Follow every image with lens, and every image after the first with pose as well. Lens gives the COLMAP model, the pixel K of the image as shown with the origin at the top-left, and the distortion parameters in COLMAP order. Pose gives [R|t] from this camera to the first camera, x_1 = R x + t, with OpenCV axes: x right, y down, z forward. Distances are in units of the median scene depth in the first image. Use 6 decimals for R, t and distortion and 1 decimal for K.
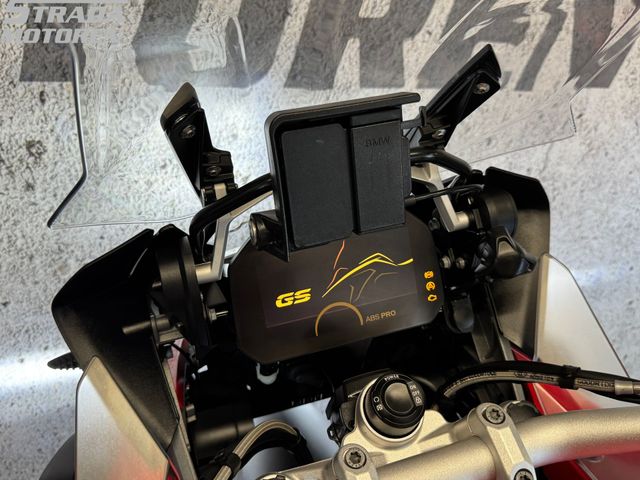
lens RADIAL K [[586.5, 0, 318.8], [0, 586.5, 244.6], [0, 0, 1]] dist [0.019420, 0.000000]
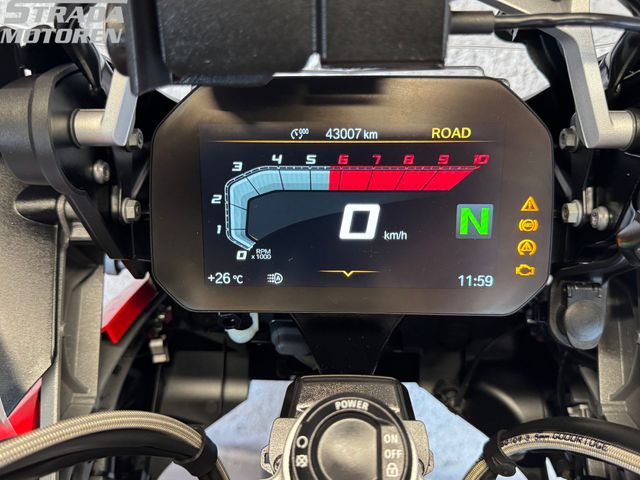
lens RADIAL K [[586.5, 0, 321.0], [0, 586.5, 243.0], [0, 0, 1]] dist [0.019420, 0.000000]
pose [[0.939067, 0.218395, -0.265436, 0.152977], [-0.194972, 0.974400, 0.111938, 0.042613], [0.283088, -0.053364, 0.957608, 0.430299]]
